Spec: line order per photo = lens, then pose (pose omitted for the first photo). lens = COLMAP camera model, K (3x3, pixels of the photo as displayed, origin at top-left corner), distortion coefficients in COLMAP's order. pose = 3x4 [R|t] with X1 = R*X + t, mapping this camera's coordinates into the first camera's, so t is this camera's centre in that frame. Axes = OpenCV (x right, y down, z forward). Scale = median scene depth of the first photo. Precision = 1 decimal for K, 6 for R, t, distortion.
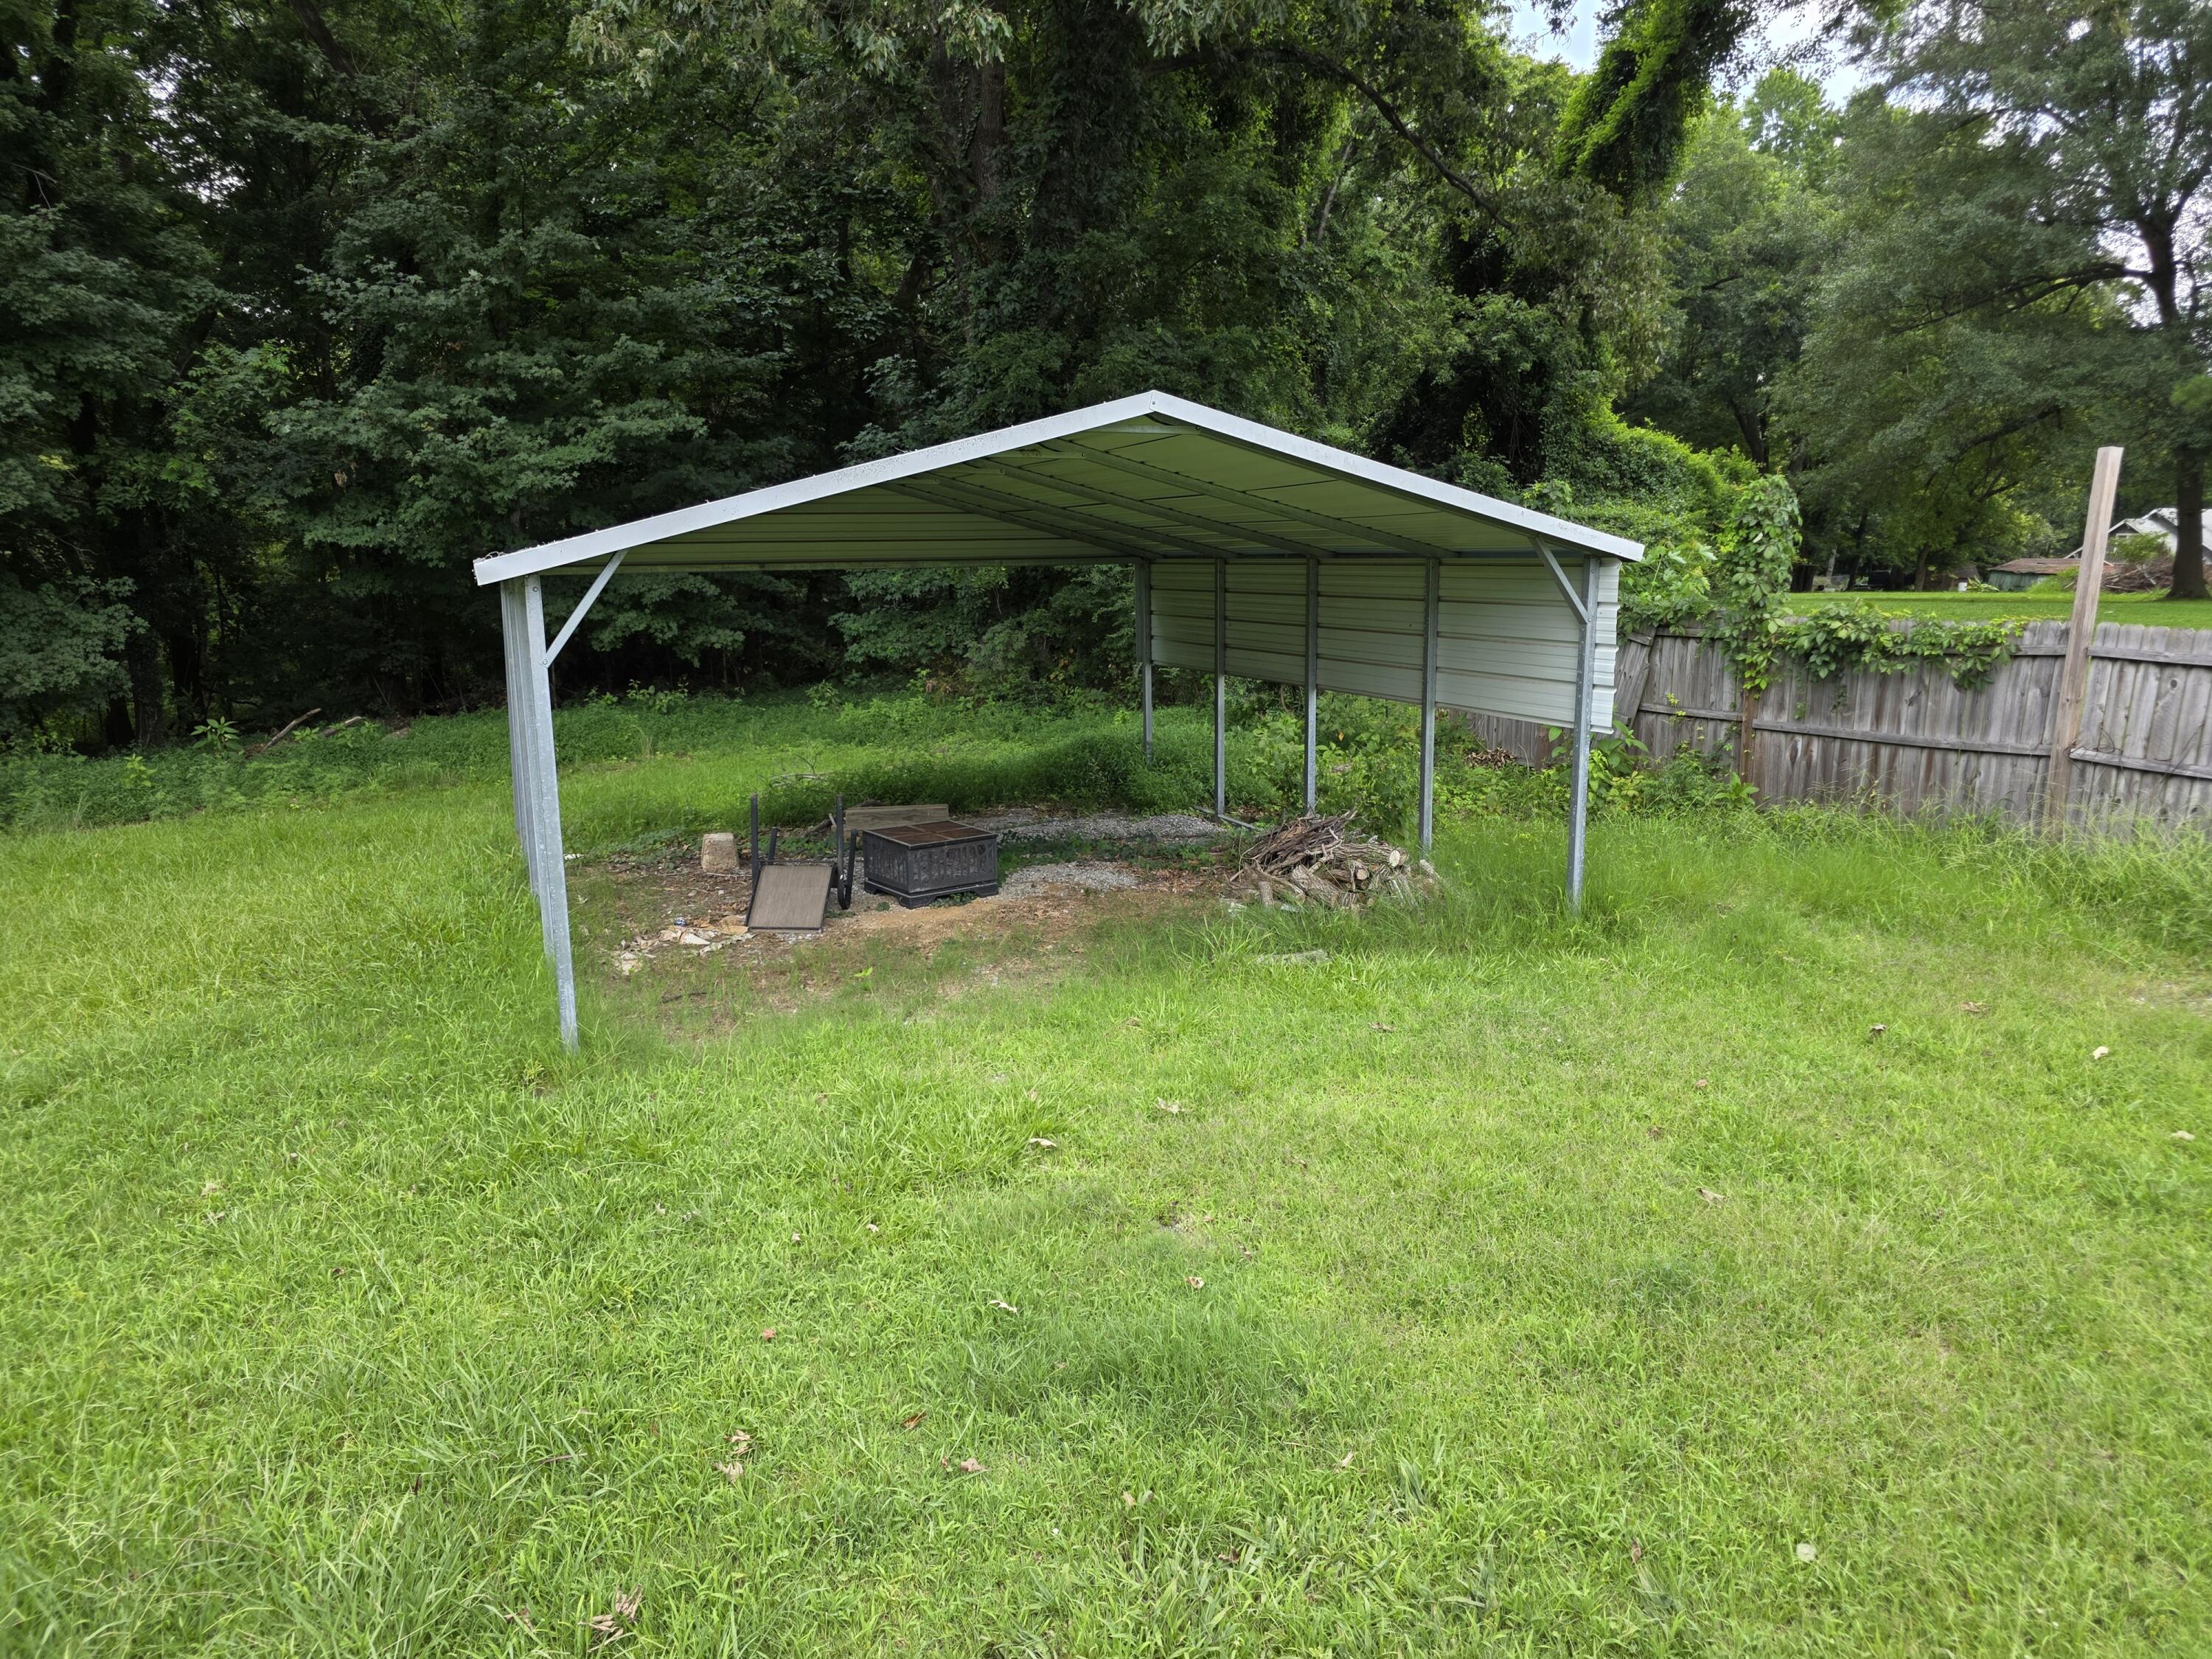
lens RADIAL K [[1495.8, 0, 1101.0], [0, 1495.8, 833.4], [0, 0, 1]] dist [0.075557, -0.071254]
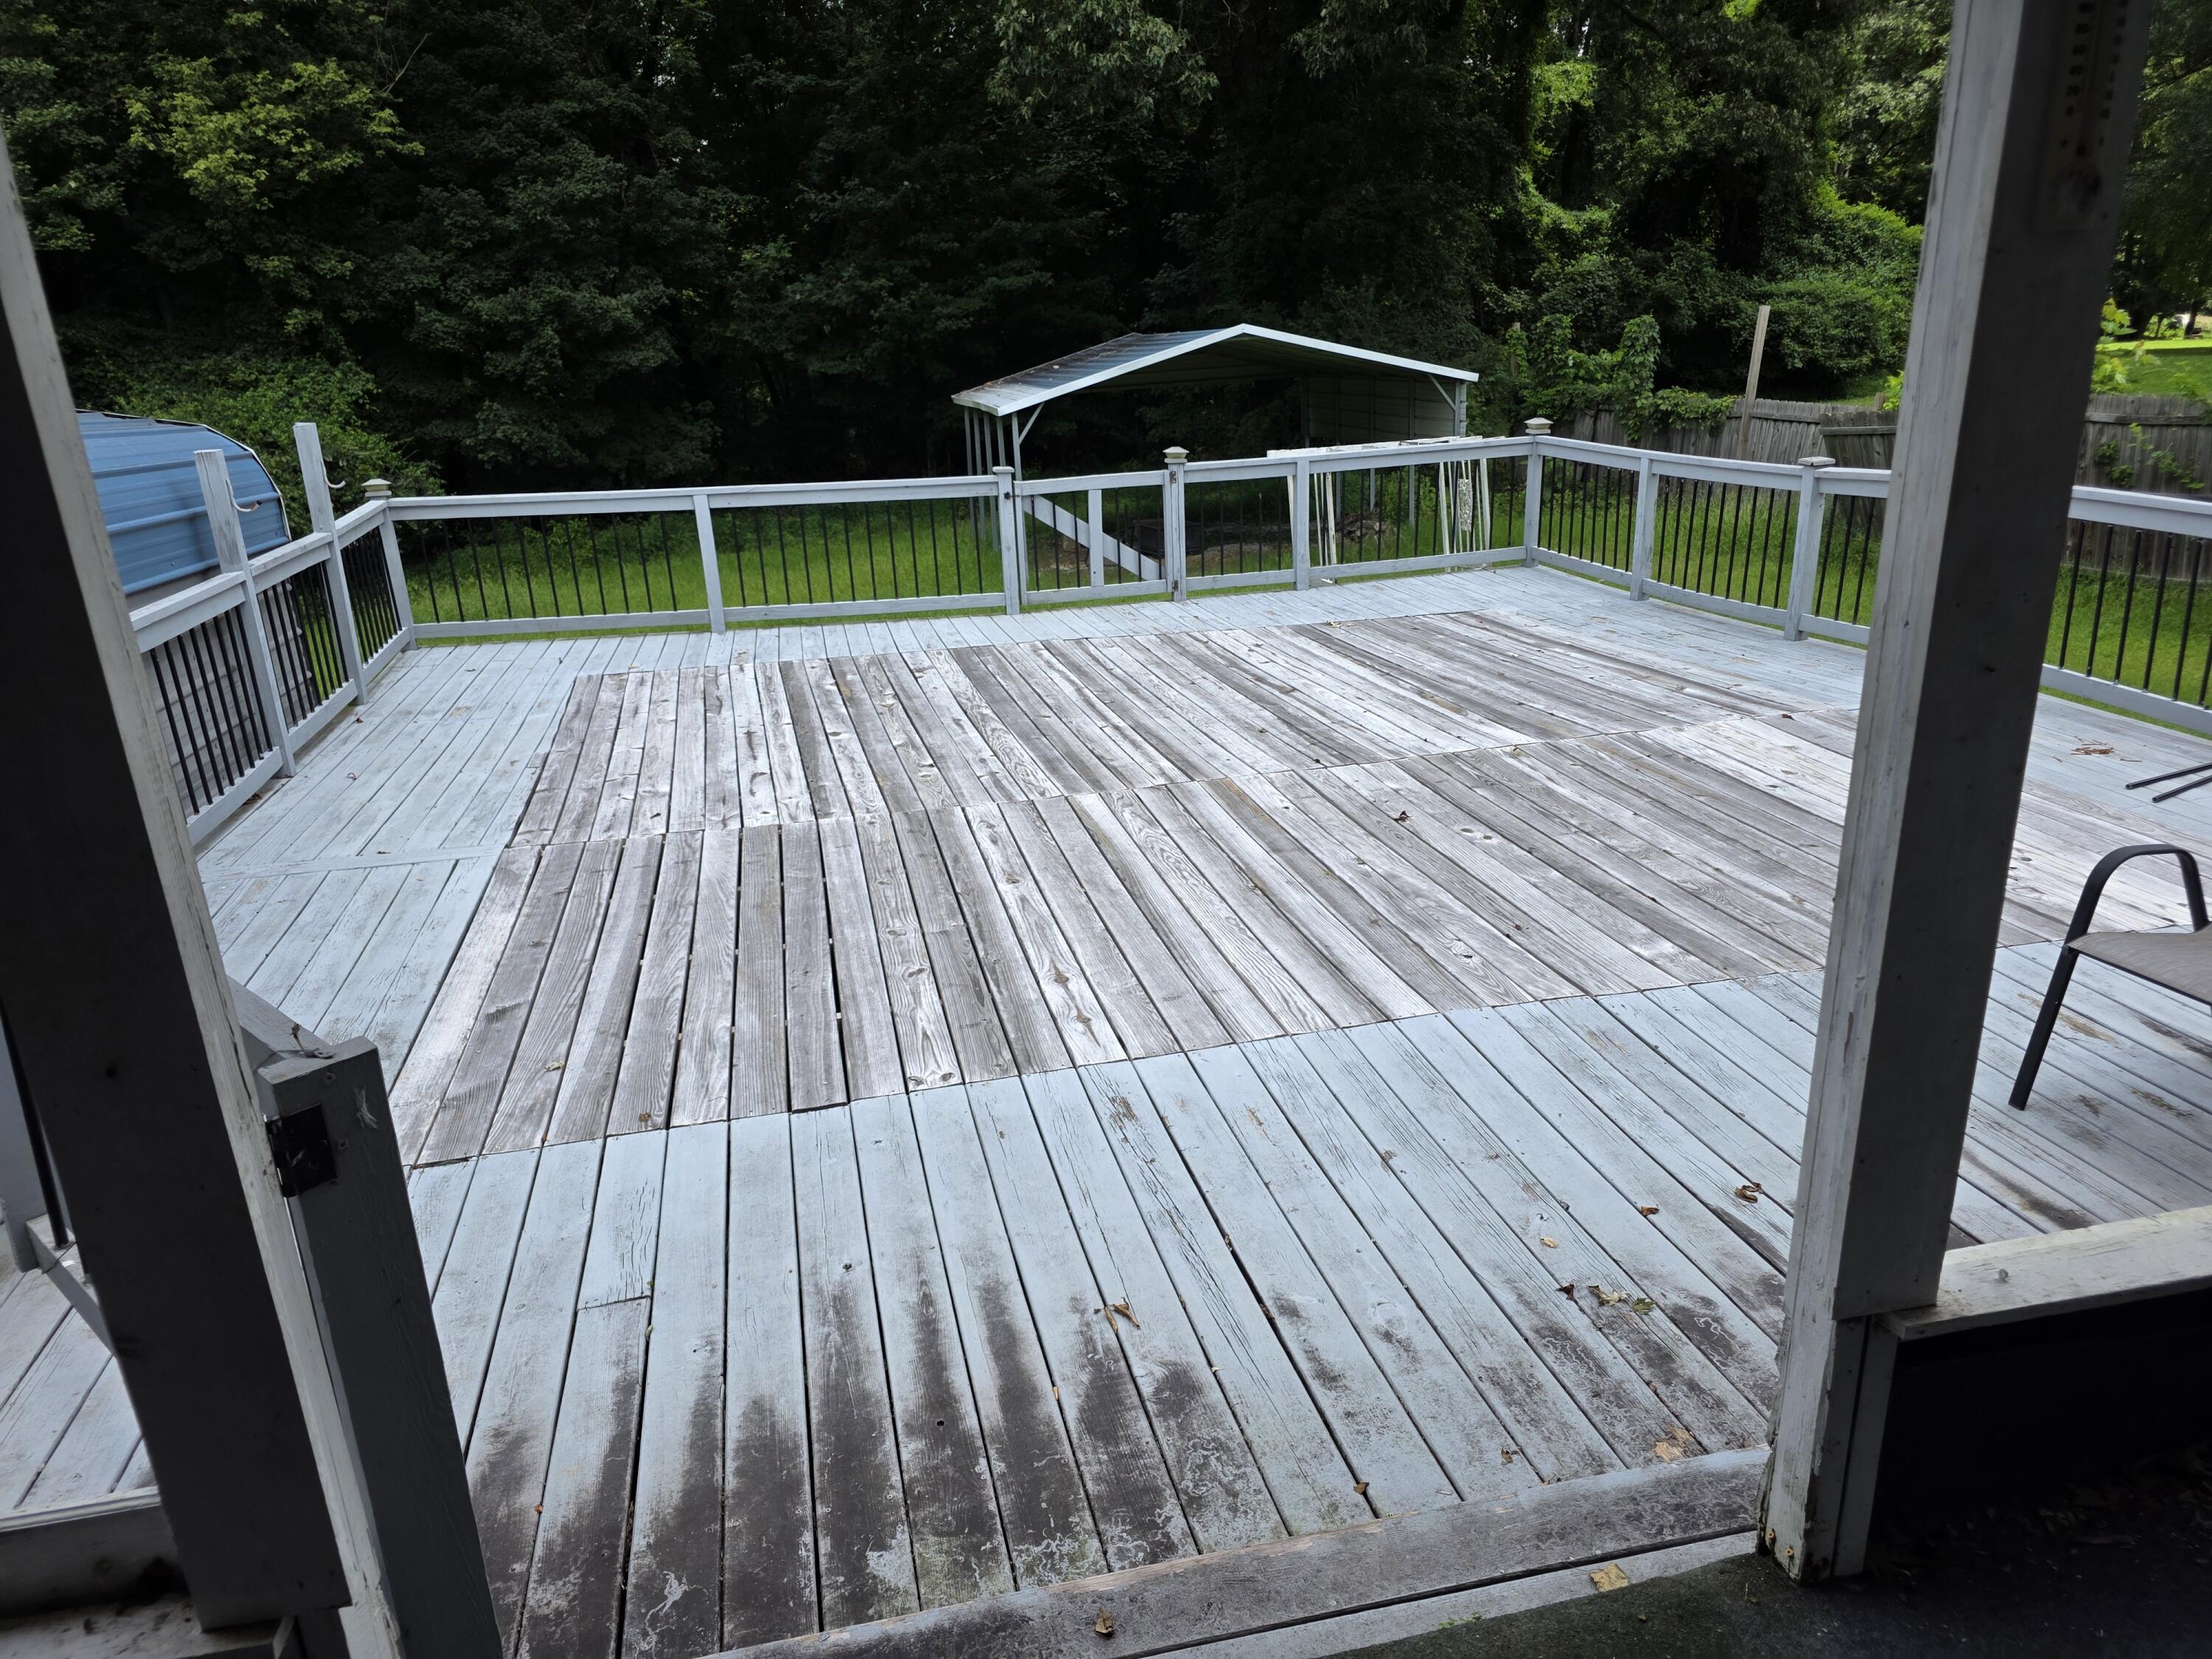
lens RADIAL K [[1495.8, 0, 1101.0], [0, 1495.8, 833.4], [0, 0, 1]] dist [0.075557, -0.071254]
pose [[0.976353, 0.027637, -0.214406, 0.114148], [0.002680, 0.990171, 0.139839, 0.059403], [0.216164, -0.137107, 0.966682, -0.488397]]
